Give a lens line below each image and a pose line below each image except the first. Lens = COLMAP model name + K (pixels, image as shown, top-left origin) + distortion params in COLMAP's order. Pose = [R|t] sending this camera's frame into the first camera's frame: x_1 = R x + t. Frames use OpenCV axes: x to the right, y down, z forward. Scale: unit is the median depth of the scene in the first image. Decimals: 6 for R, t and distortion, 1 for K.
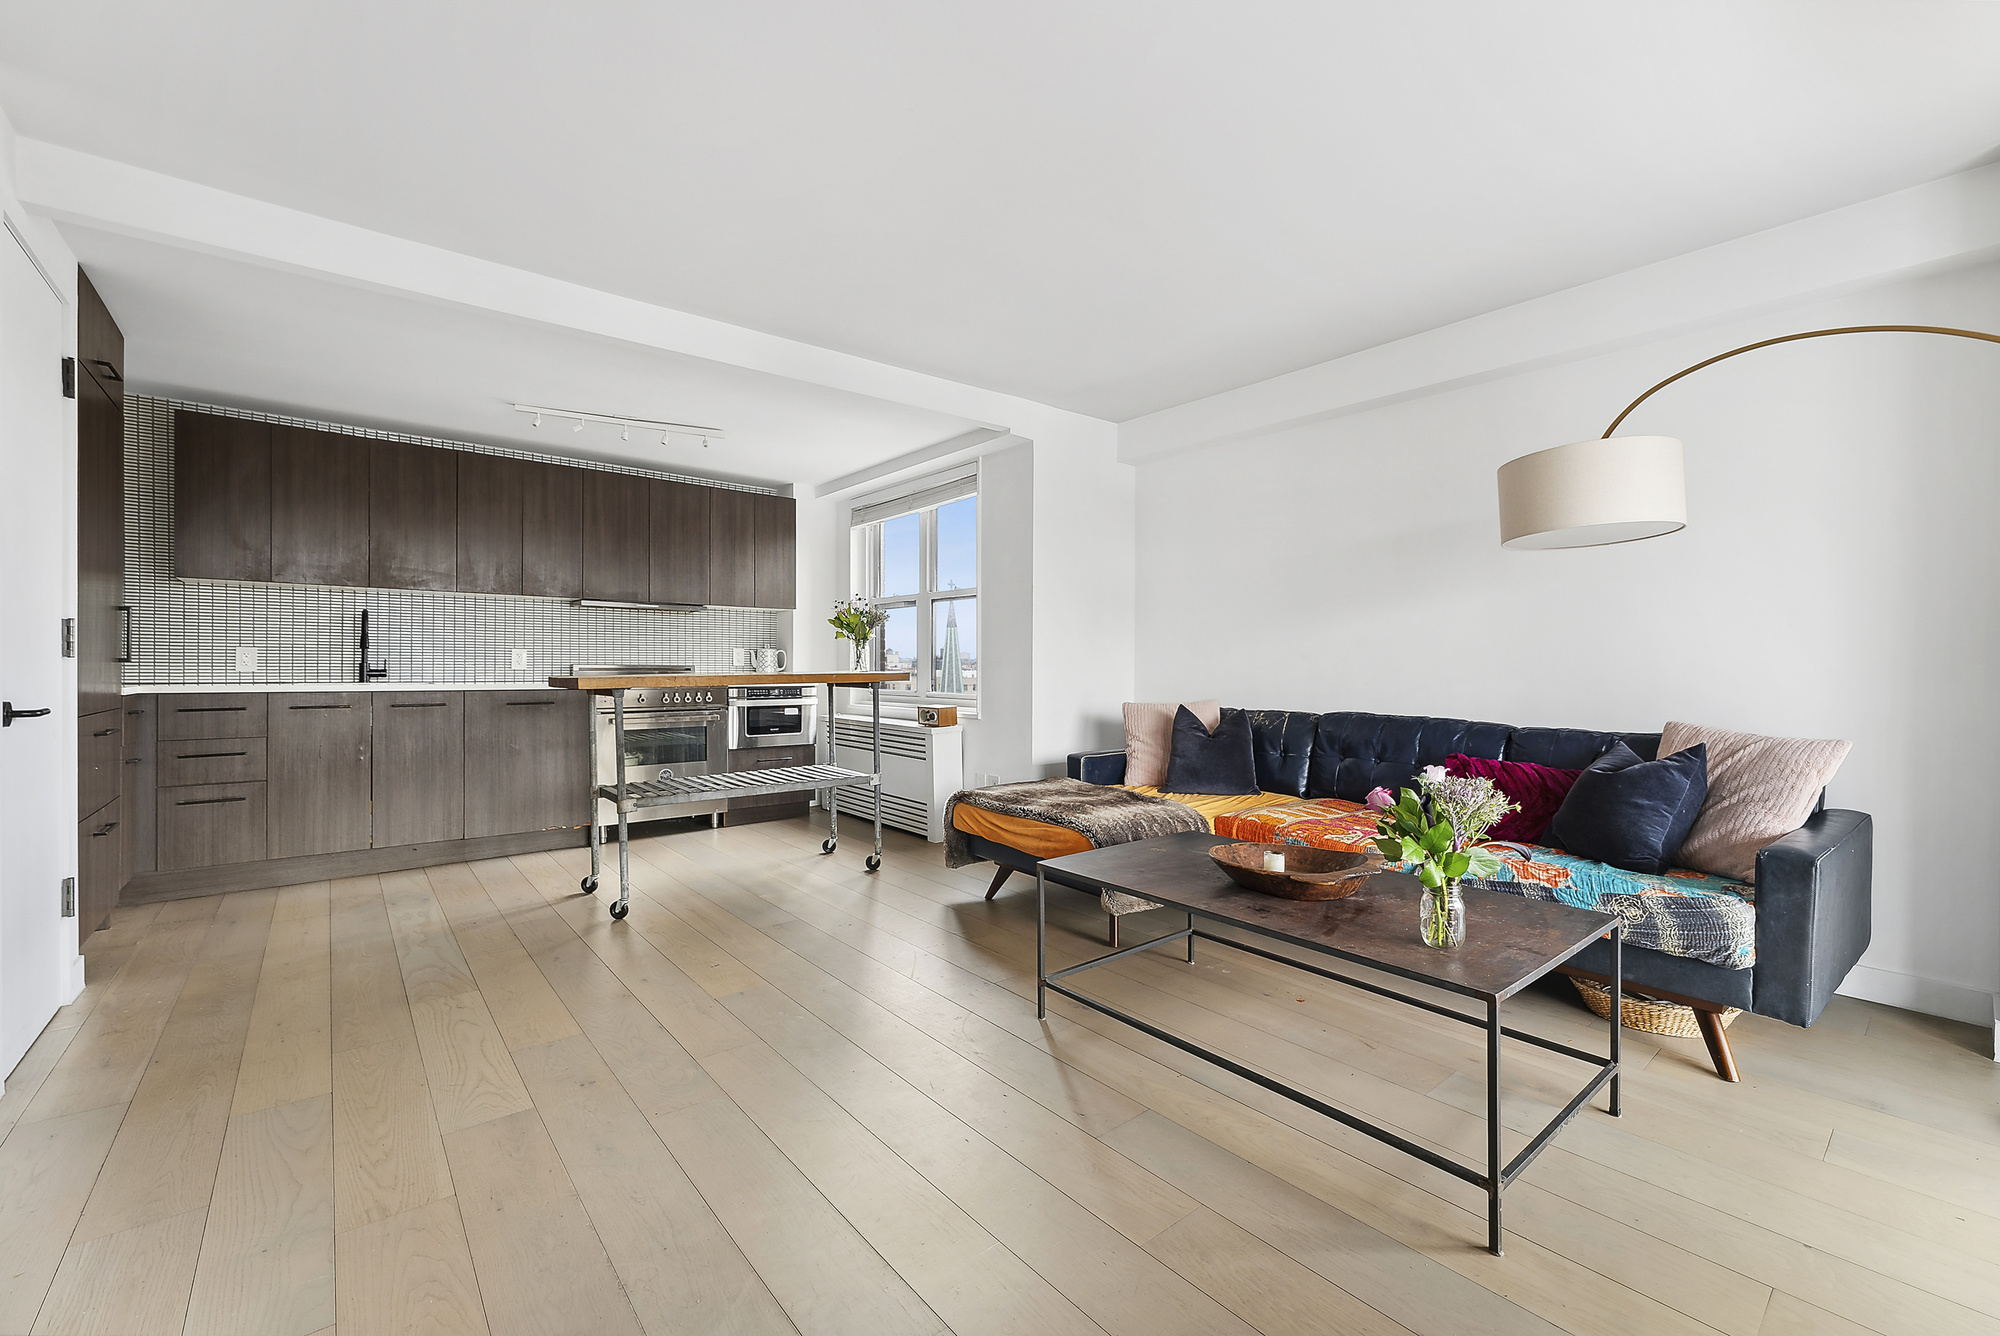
lens RADIAL K [[807.9, 0, 1000.8], [0, 807.9, 666.2], [0, 0, 1]] dist [0.003223, -0.000297]
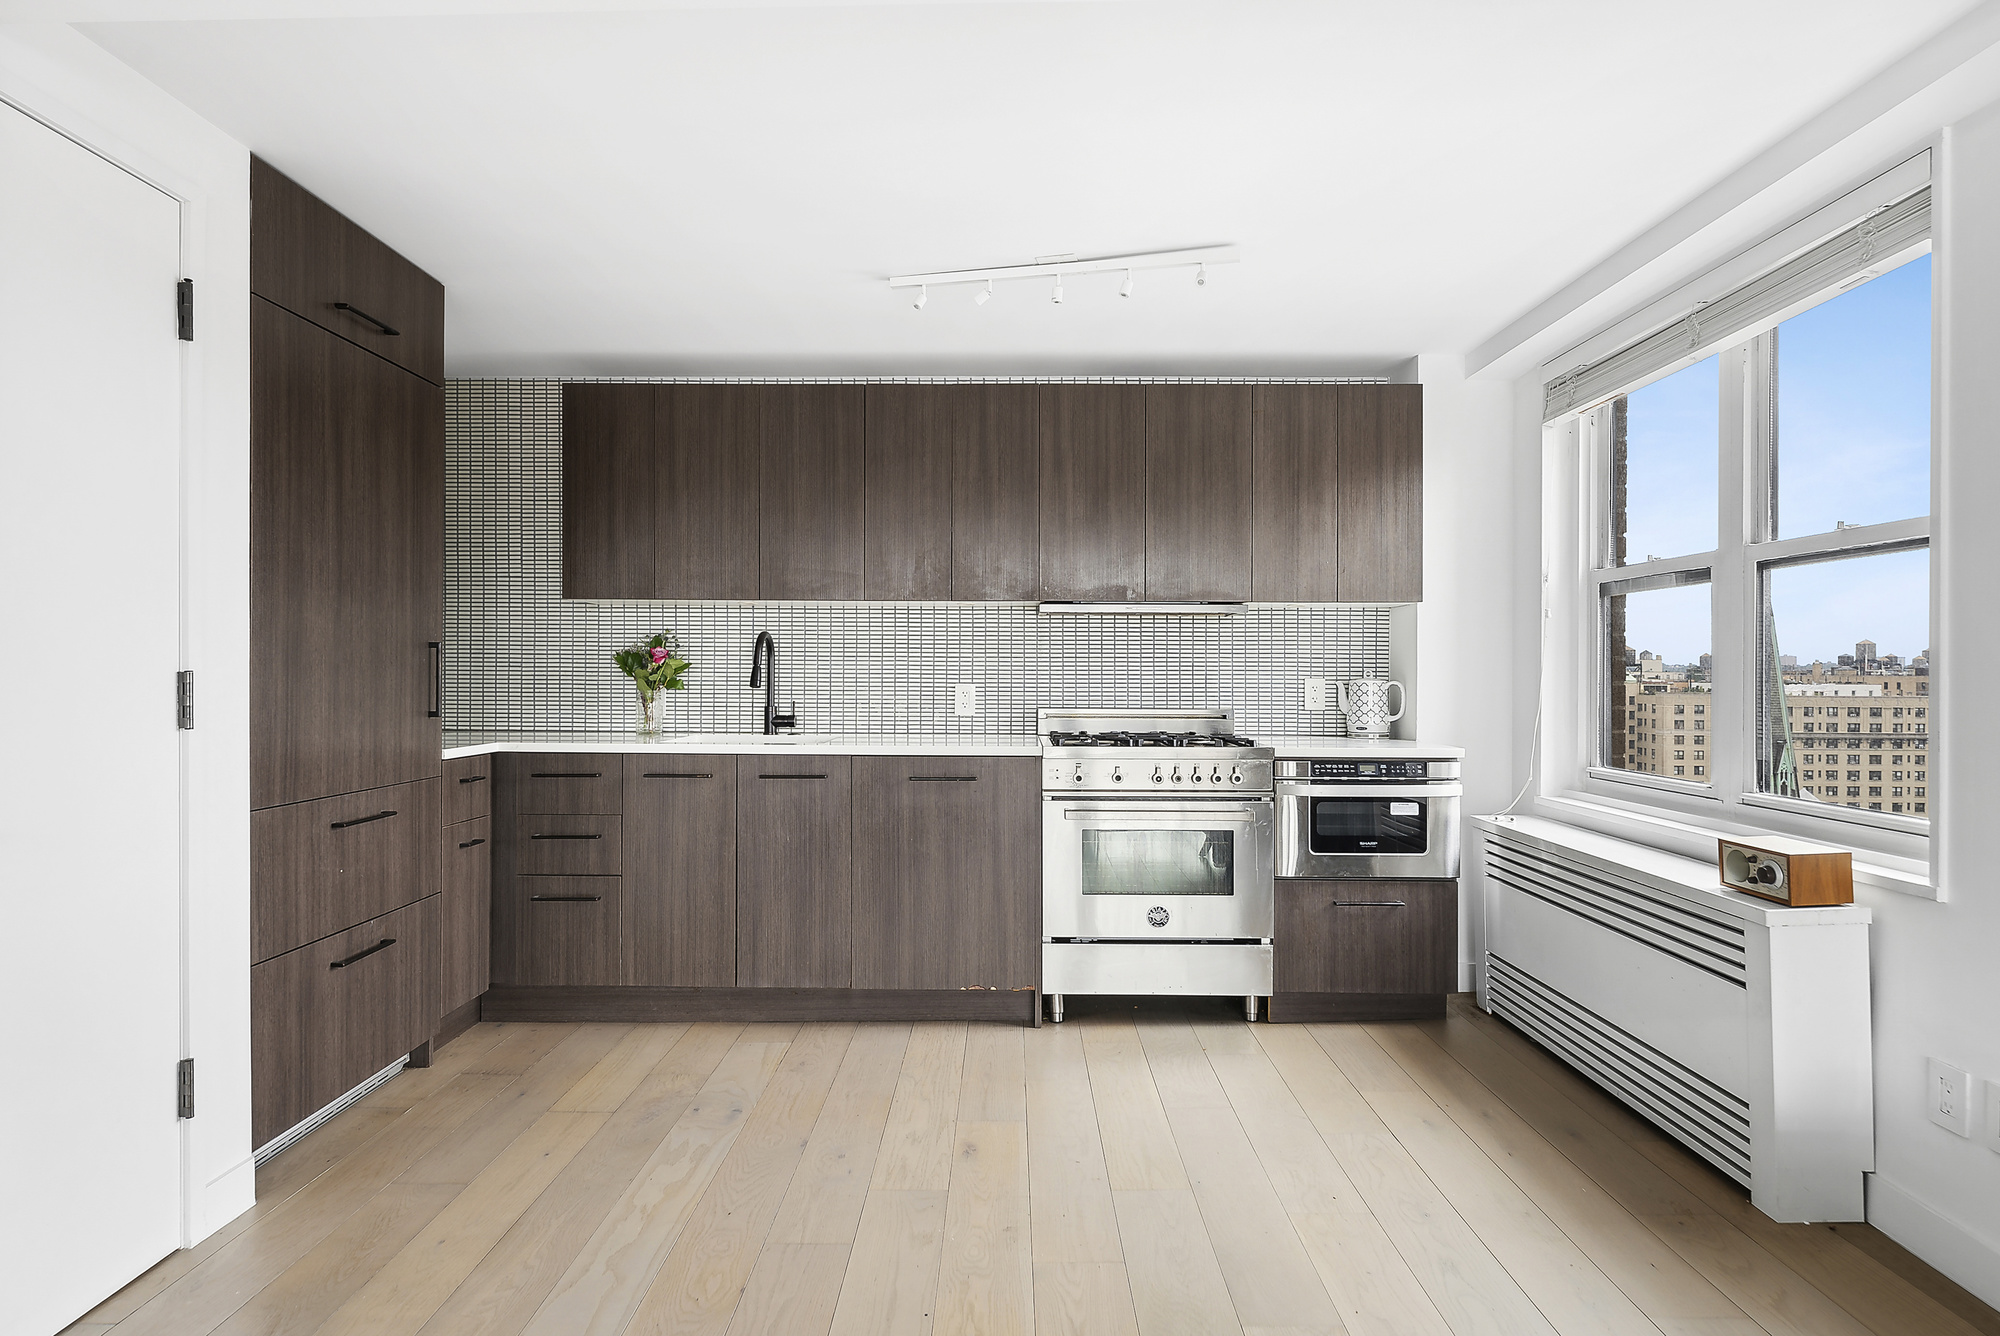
lens RADIAL K [[1008.0, 0, 999.8], [0, 1008.0, 673.6], [0, 0, 1]] dist [-0.009770, 0.002236]
pose [[0.759317, 0.000402, -0.650721, -0.051604], [-0.001186, 0.999999, -0.000767, -0.028835], [0.650720, 0.001354, 0.759317, 0.407089]]
